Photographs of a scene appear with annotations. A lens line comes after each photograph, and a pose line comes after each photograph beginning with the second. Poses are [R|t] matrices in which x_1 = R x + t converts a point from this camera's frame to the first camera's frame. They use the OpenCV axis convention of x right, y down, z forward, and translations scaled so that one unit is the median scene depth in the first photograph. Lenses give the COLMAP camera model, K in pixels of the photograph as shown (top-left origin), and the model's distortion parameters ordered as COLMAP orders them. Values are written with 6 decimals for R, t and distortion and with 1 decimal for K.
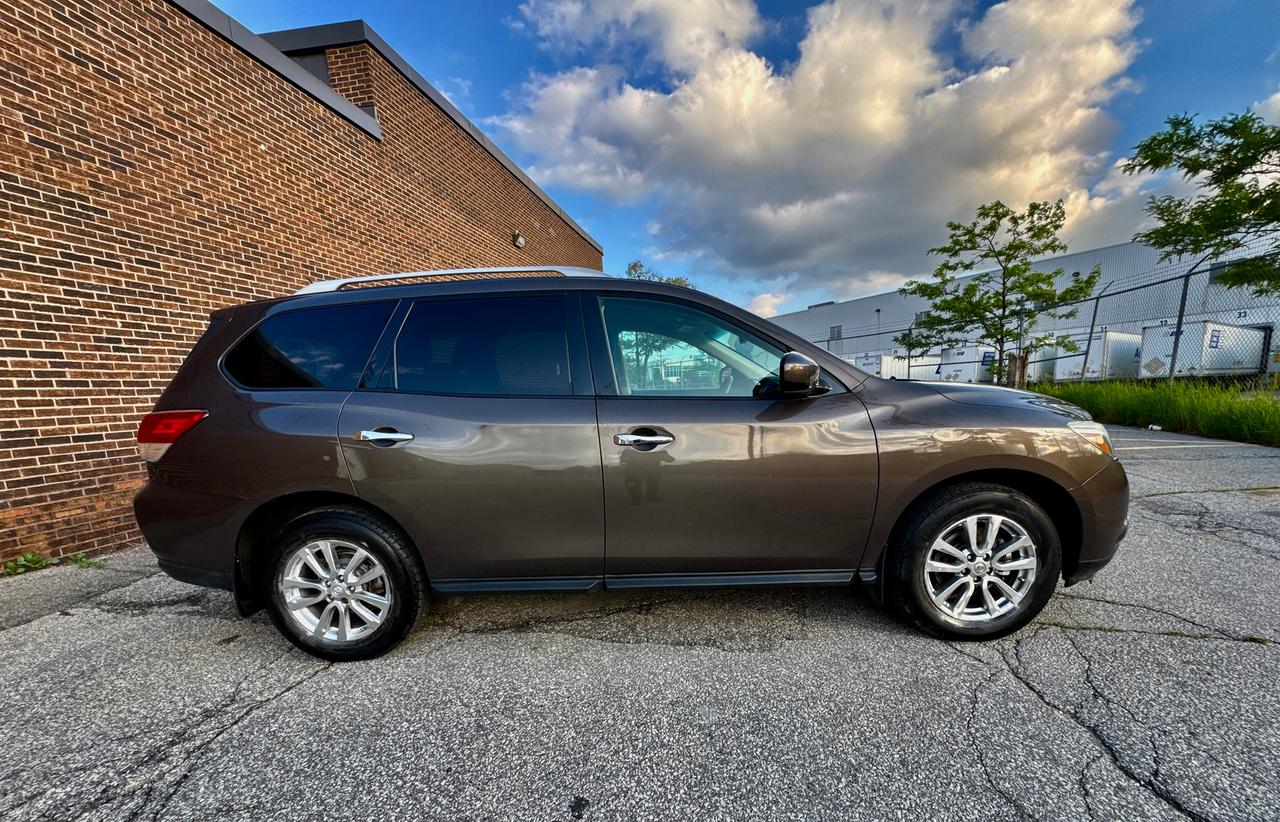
lens RADIAL K [[512.7, 0, 633.8], [0, 512.7, 471.7], [0, 0, 1]] dist [0.000343, -0.001046]
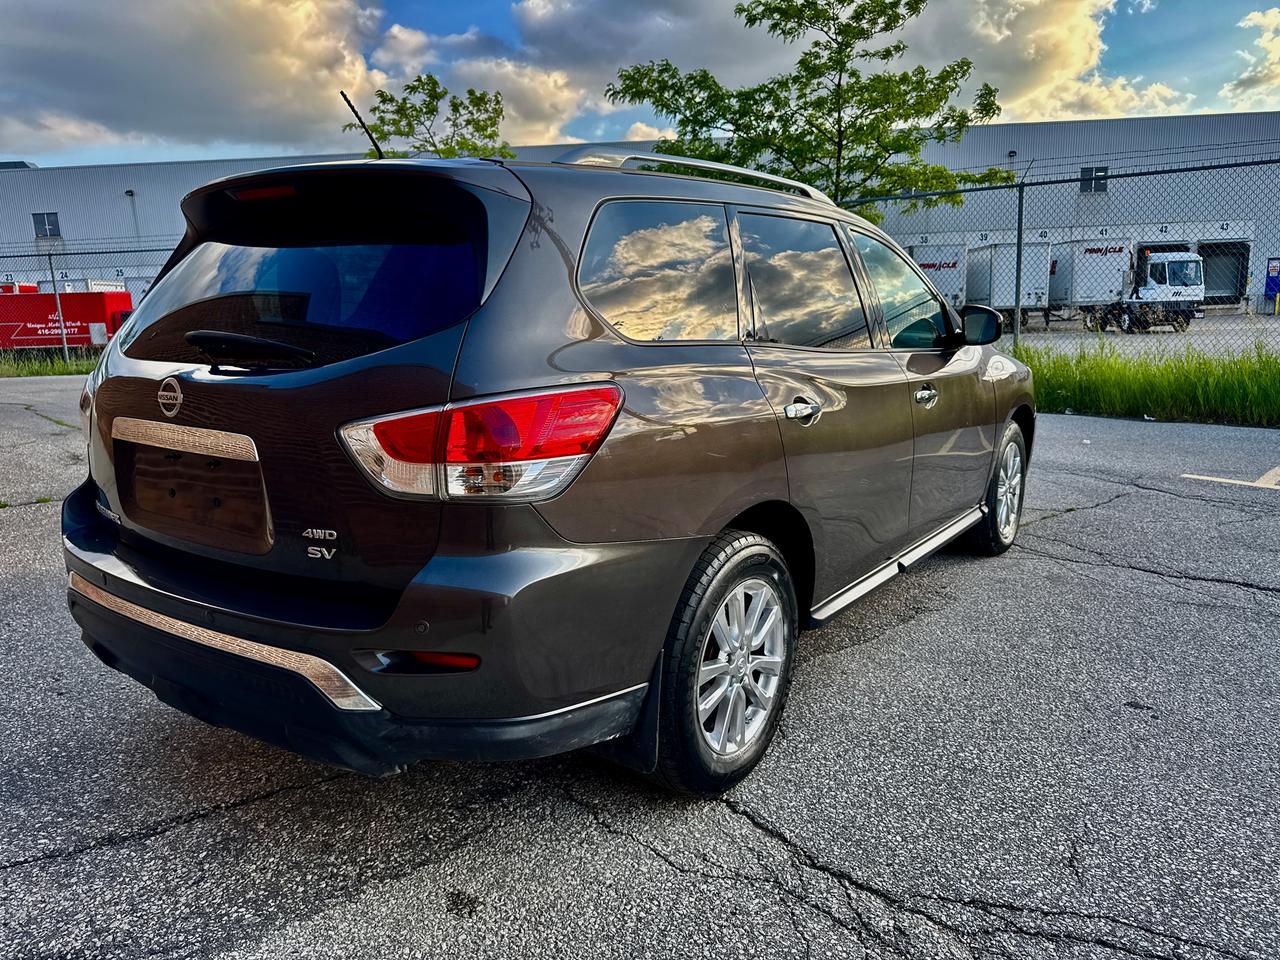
lens RADIAL K [[912.4, 0, 642.0], [0, 912.4, 470.5], [0, 0, 1]] dist [0.001897, -0.020982]
pose [[0.564949, -0.119652, 0.816405, -0.729405], [0.129319, 0.990042, 0.055611, -0.037473], [-0.814929, 0.074159, 0.574797, 0.217745]]
